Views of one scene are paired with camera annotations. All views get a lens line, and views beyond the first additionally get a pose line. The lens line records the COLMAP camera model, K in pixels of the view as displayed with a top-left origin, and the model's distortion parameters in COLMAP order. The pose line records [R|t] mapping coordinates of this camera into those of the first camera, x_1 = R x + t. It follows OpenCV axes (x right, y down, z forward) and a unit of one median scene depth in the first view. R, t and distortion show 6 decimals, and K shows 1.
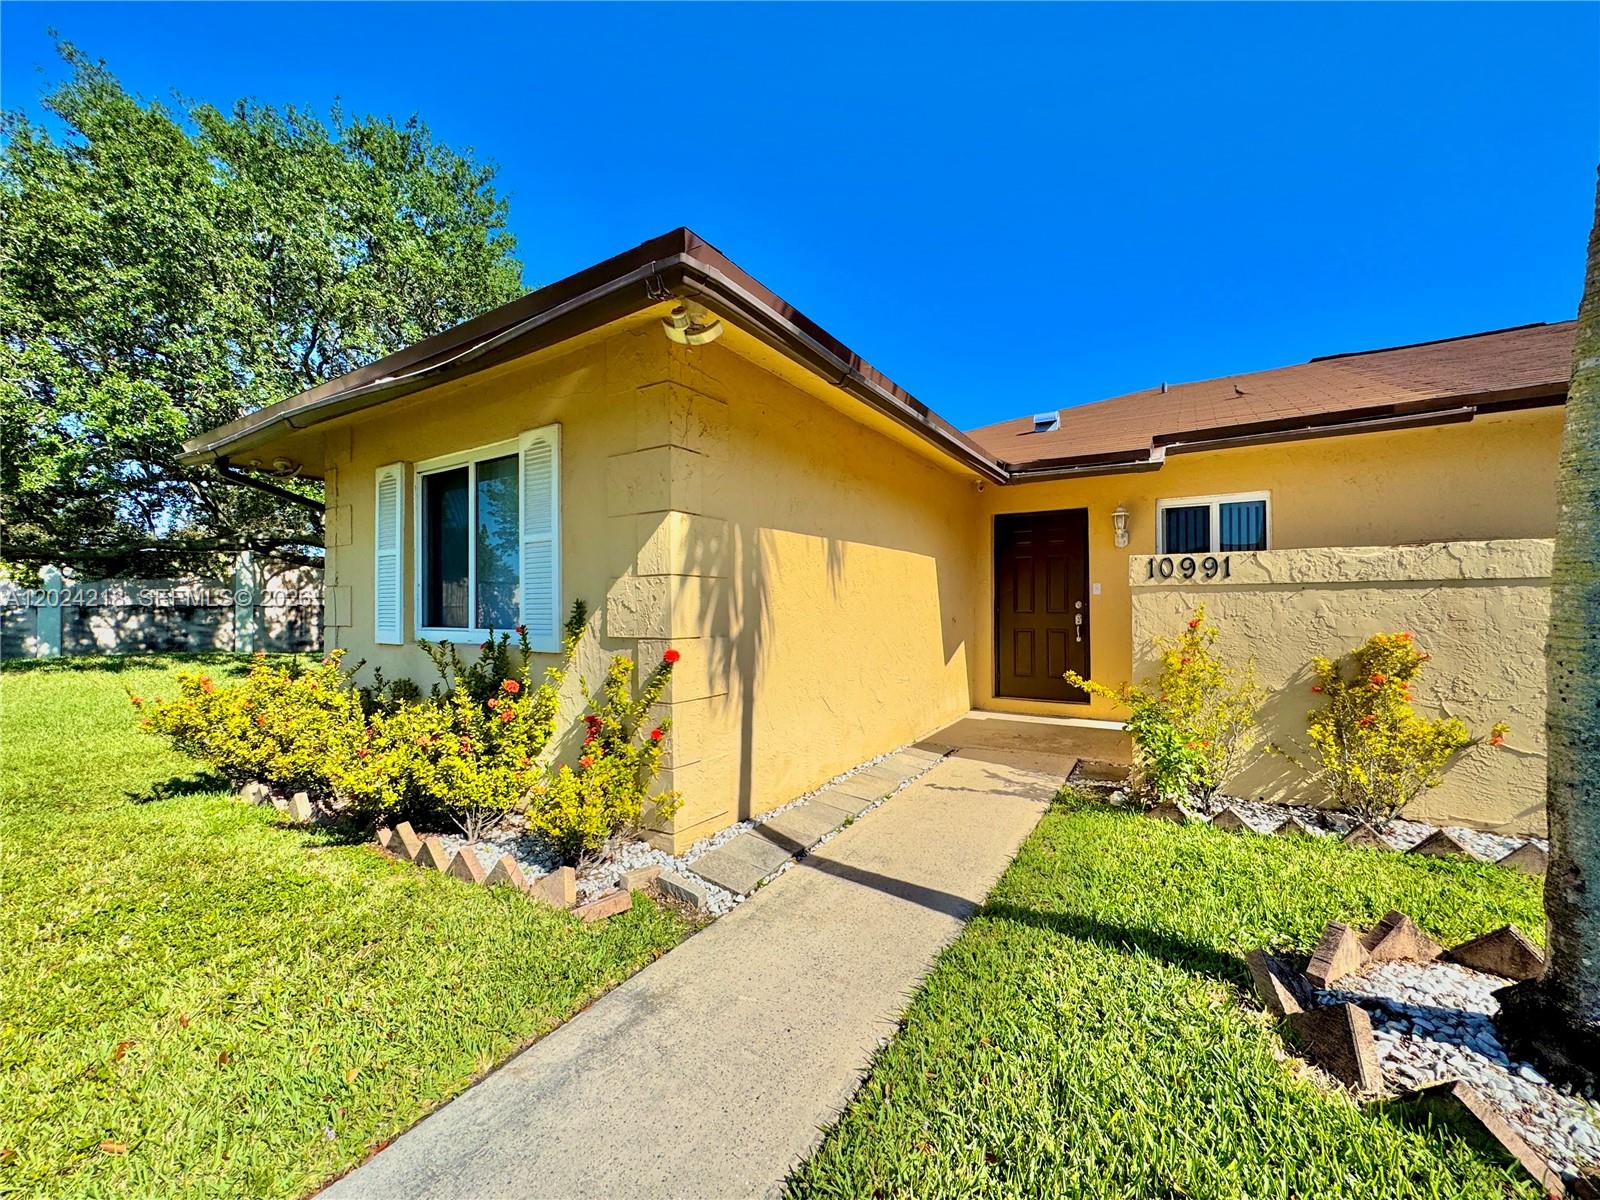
lens RADIAL K [[637.6, 0, 797.6], [0, 637.6, 602.0], [0, 0, 1]] dist [-0.003565, -0.000572]
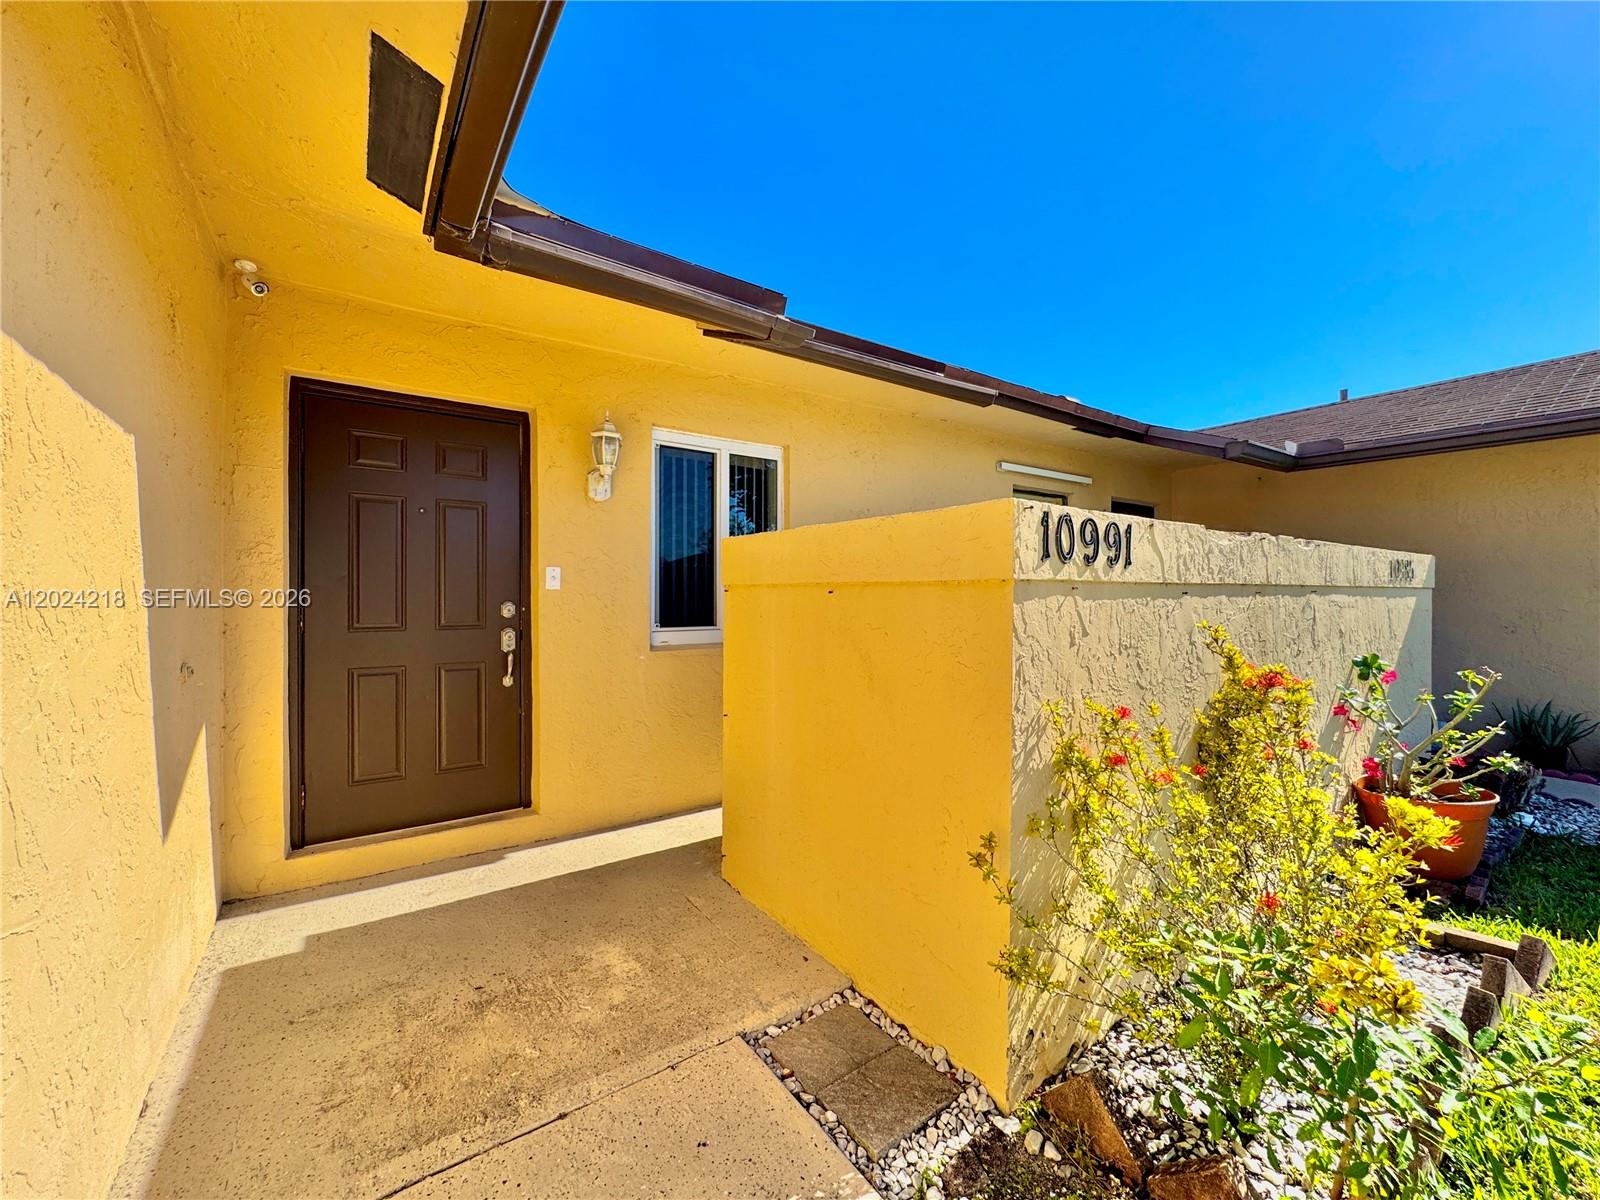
lens RADIAL K [[637.6, 0, 803.3], [0, 637.6, 595.5], [0, 0, 1]] dist [-0.003565, -0.000572]
pose [[0.385872, 0.001541, 0.922551, 0.130542], [-0.008798, 0.999959, 0.002010, -0.015132], [-0.922510, -0.008892, 0.385870, 0.977706]]
